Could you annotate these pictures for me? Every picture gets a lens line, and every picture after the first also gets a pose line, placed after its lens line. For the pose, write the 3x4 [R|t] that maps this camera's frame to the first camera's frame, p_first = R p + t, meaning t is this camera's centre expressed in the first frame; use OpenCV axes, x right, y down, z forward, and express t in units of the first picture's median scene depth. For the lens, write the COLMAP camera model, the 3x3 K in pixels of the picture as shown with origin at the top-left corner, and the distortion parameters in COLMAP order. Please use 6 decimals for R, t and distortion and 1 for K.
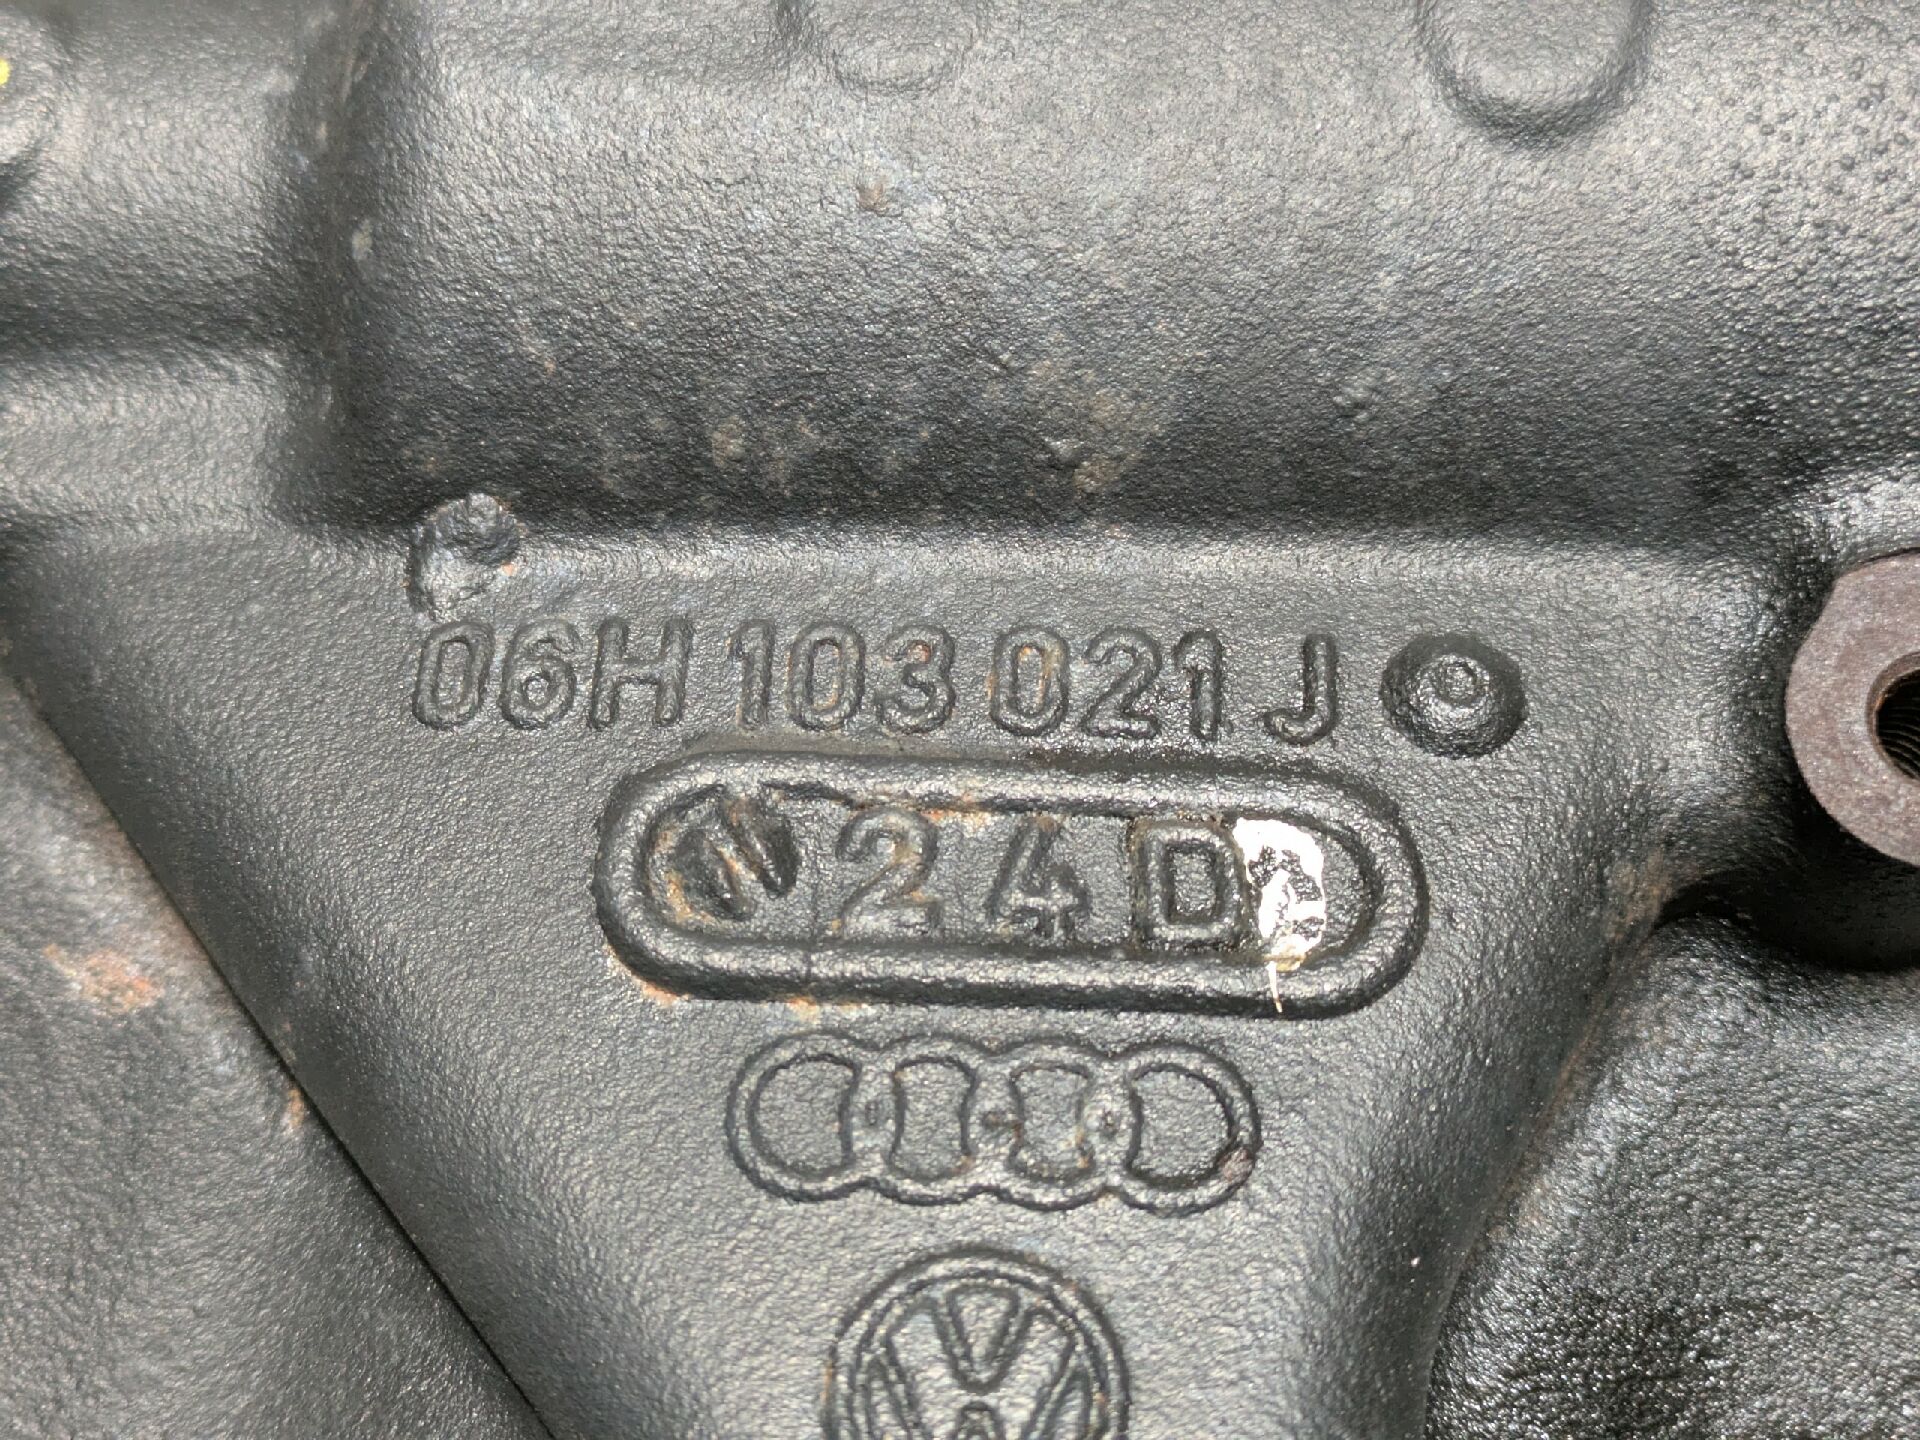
lens RADIAL K [[2875.1, 0, 957.5], [0, 2875.1, 718.1], [0, 0, 1]] dist [0.044083, 0.000000]
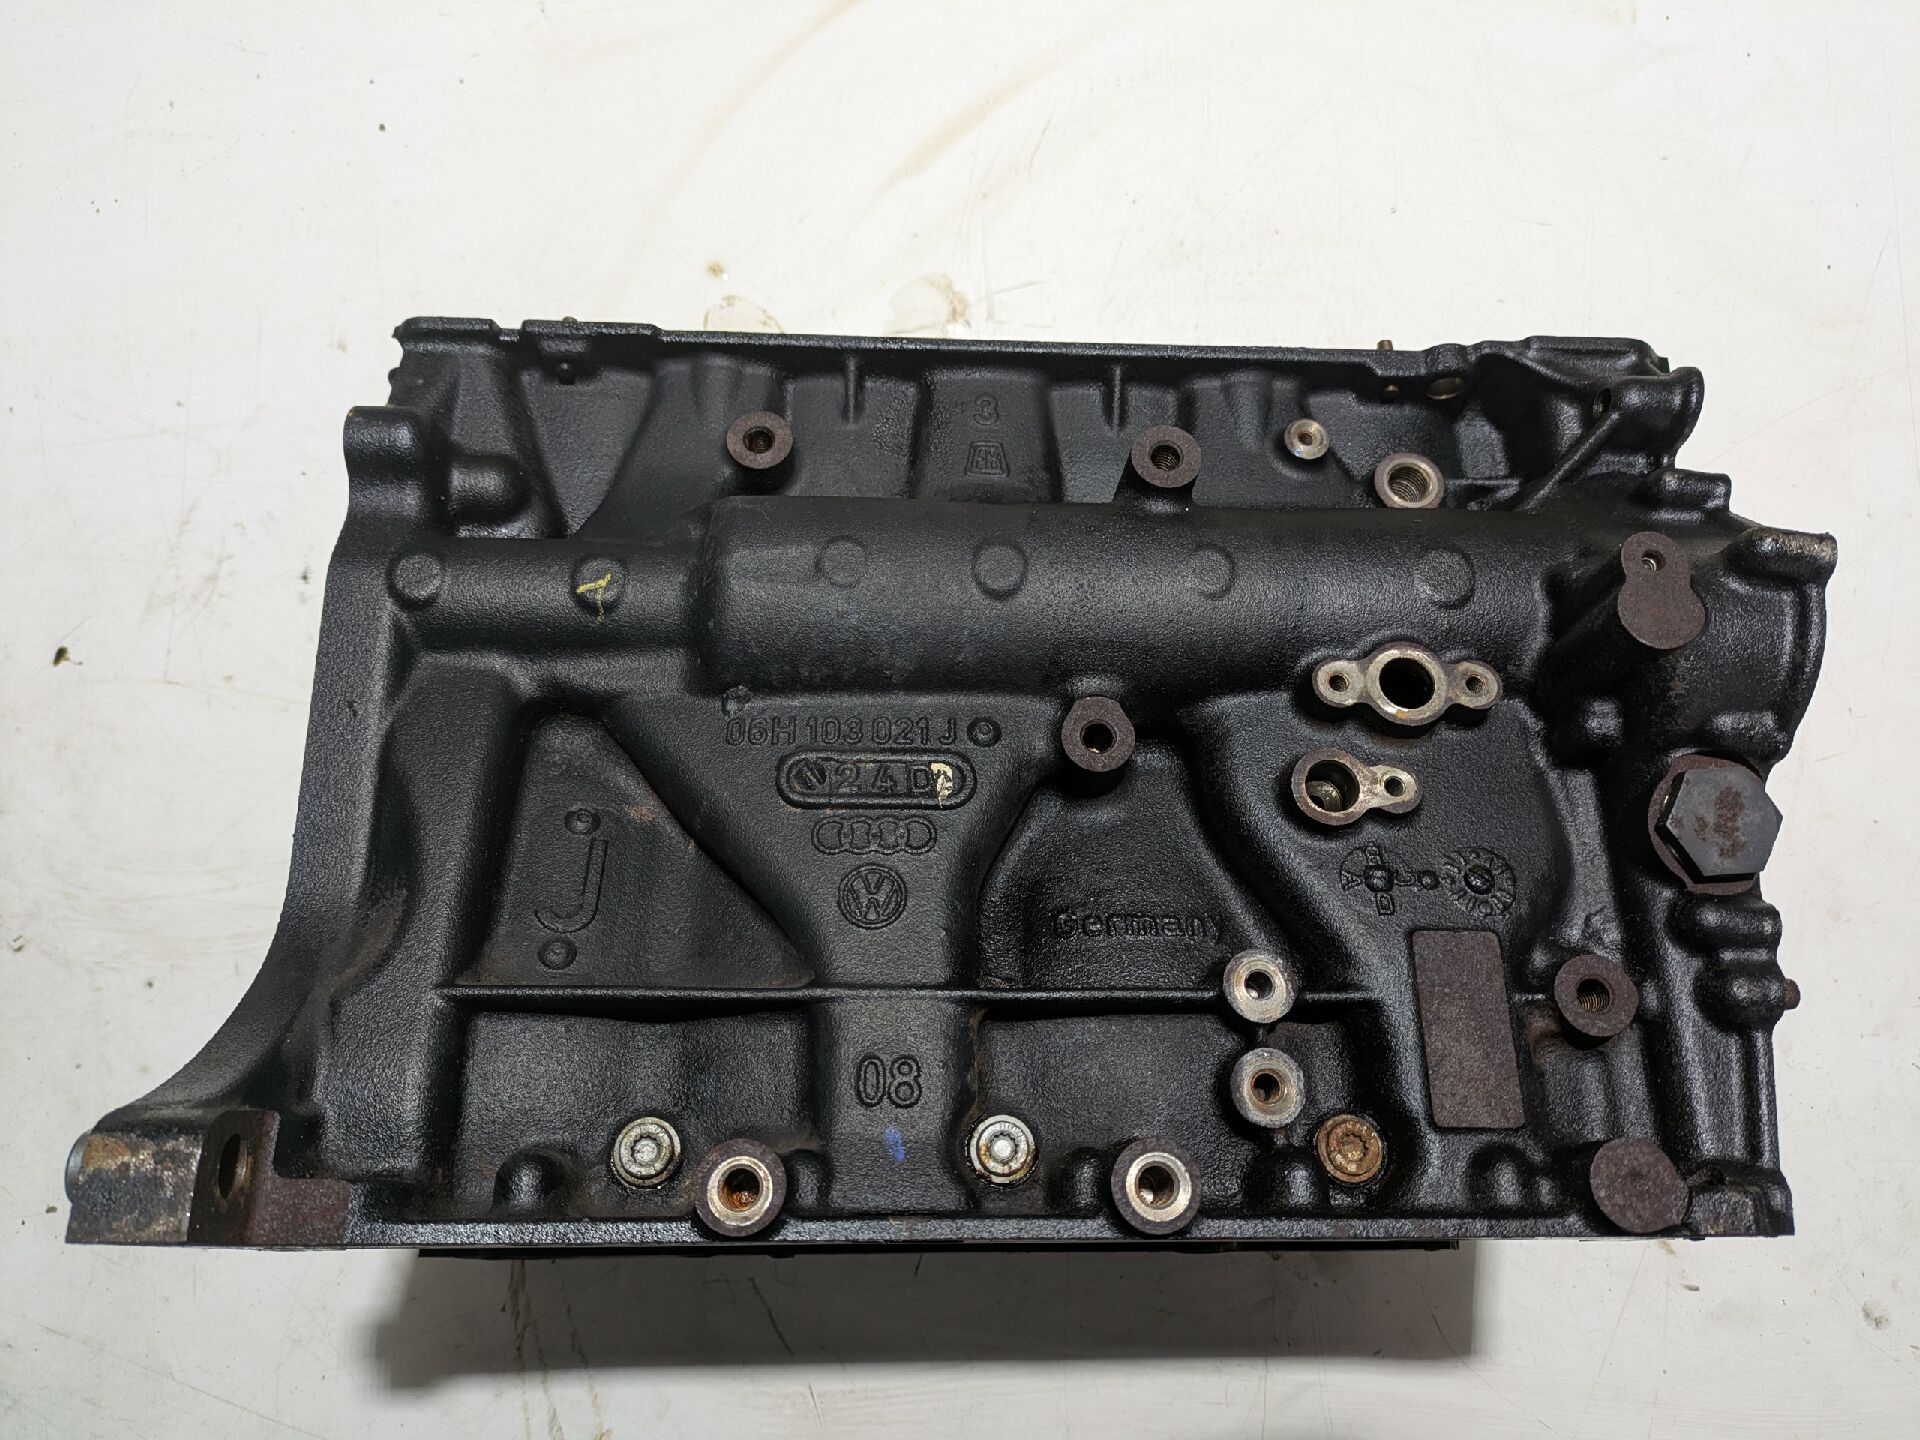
lens RADIAL K [[1399.0, 0, 958.7], [0, 1399.0, 717.2], [0, 0, 1]] dist [0.002004, 0.000057]
pose [[0.996440, -0.020110, 0.081874, -0.027922], [0.020800, 0.999755, -0.007591, -0.015080], [-0.081701, 0.009267, 0.996614, -1.003308]]
